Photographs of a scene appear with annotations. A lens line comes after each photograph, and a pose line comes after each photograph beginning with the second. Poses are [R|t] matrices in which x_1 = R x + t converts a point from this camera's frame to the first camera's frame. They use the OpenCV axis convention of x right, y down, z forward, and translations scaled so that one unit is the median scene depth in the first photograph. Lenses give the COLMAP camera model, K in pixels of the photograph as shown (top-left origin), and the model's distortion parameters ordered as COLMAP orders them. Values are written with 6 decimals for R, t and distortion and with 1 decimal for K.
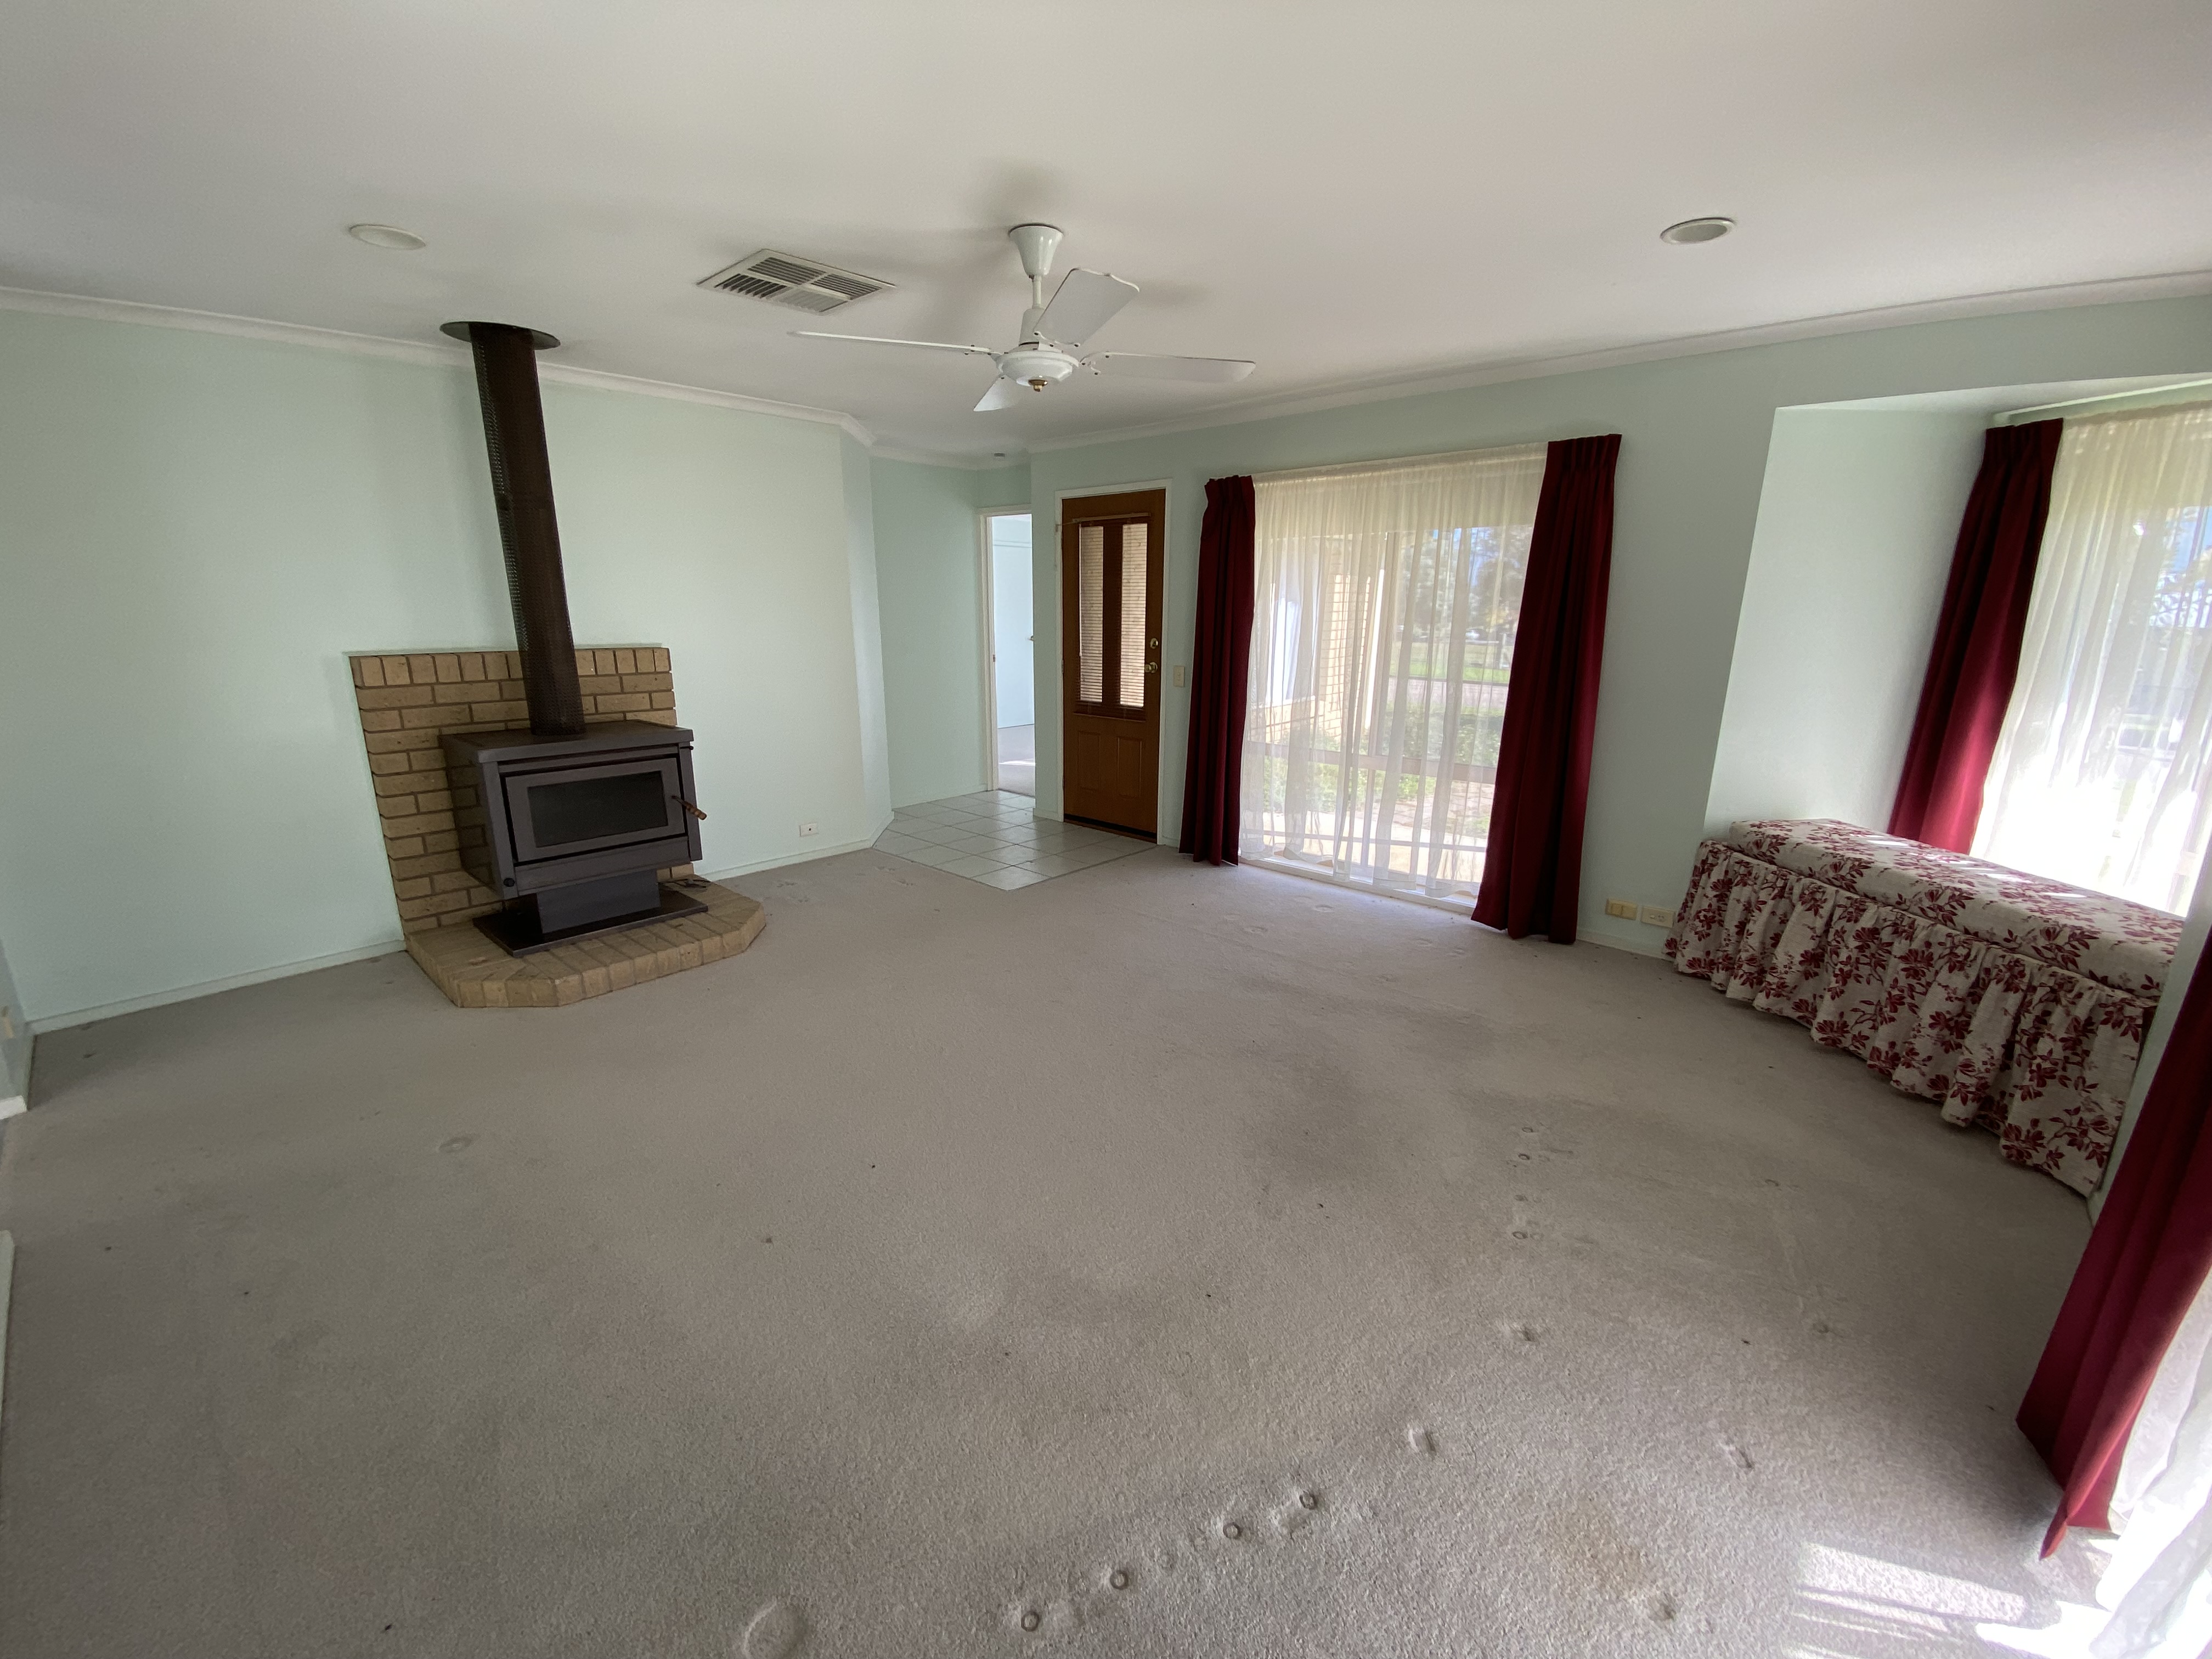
lens RADIAL K [[899.7, 0, 1100.6], [0, 899.7, 848.4], [0, 0, 1]] dist [0.020796, -0.019679]
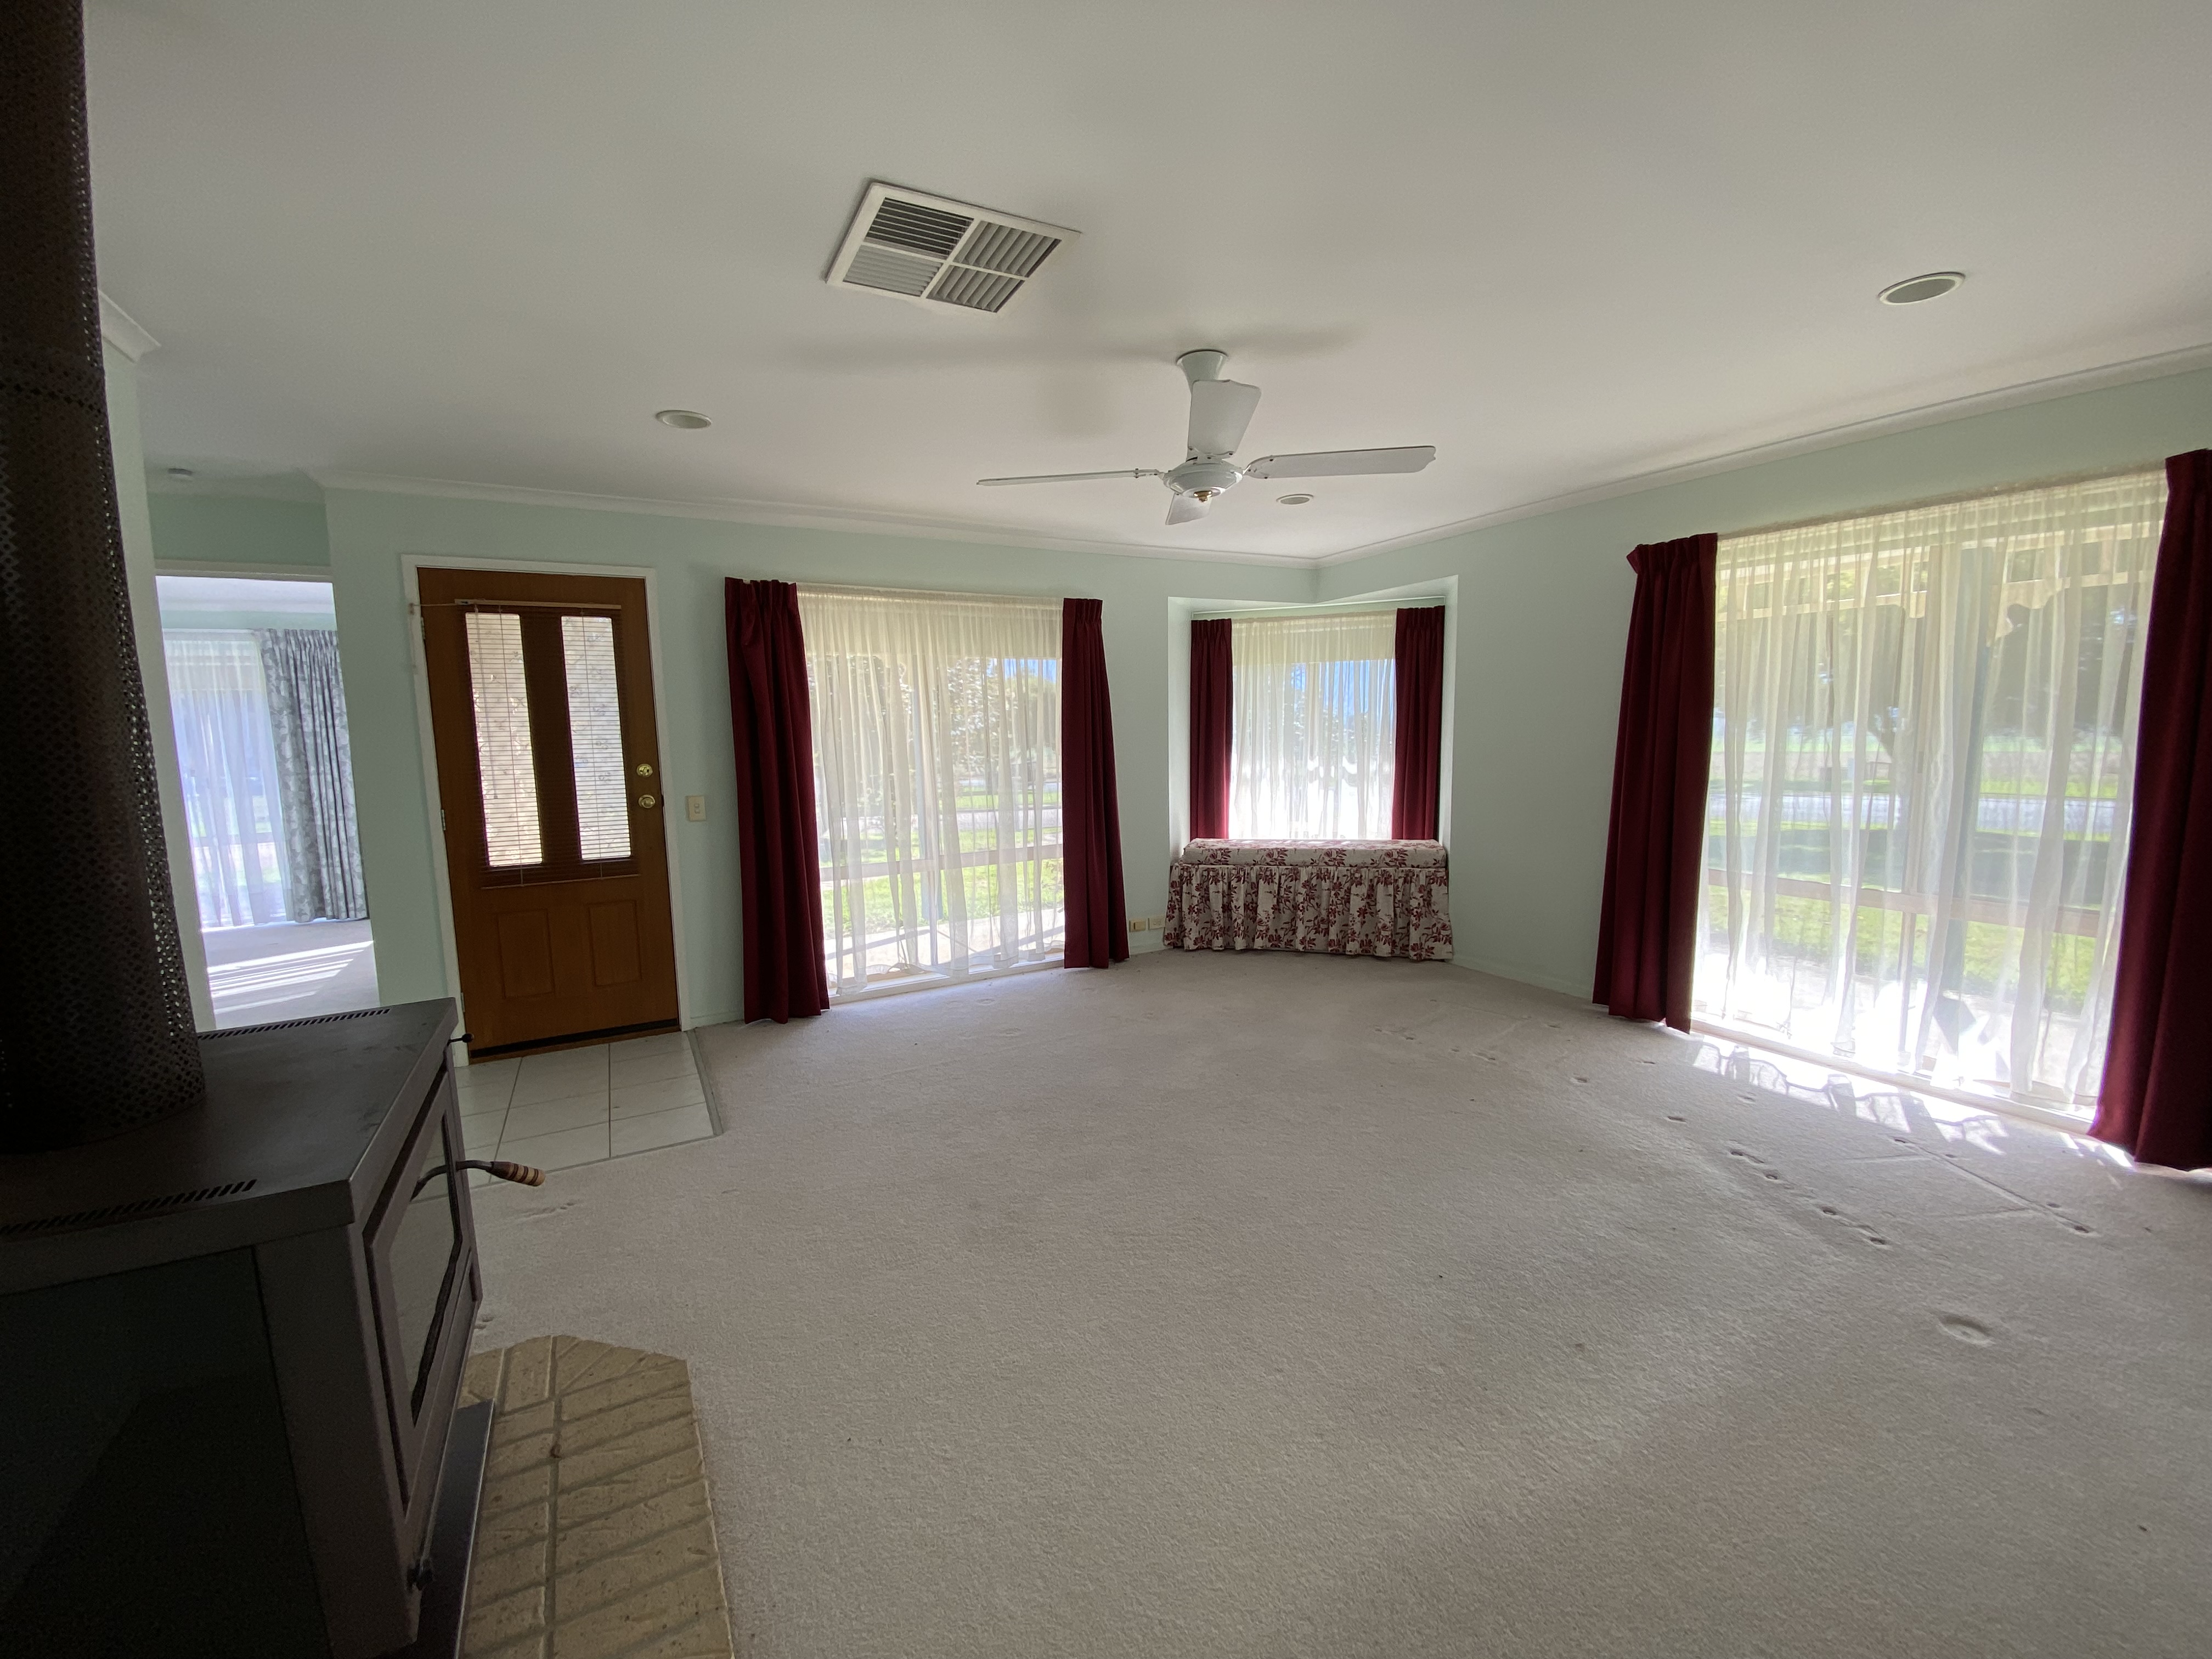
lens RADIAL K [[889.4, 0, 1098.3], [0, 889.4, 837.7], [0, 0, 1]] dist [0.064938, -0.048598]
pose [[0.316472, -0.124201, 0.940436, -0.682917], [0.272220, 0.961584, 0.035388, -0.121724], [-0.908703, 0.244806, 0.338124, 0.513575]]
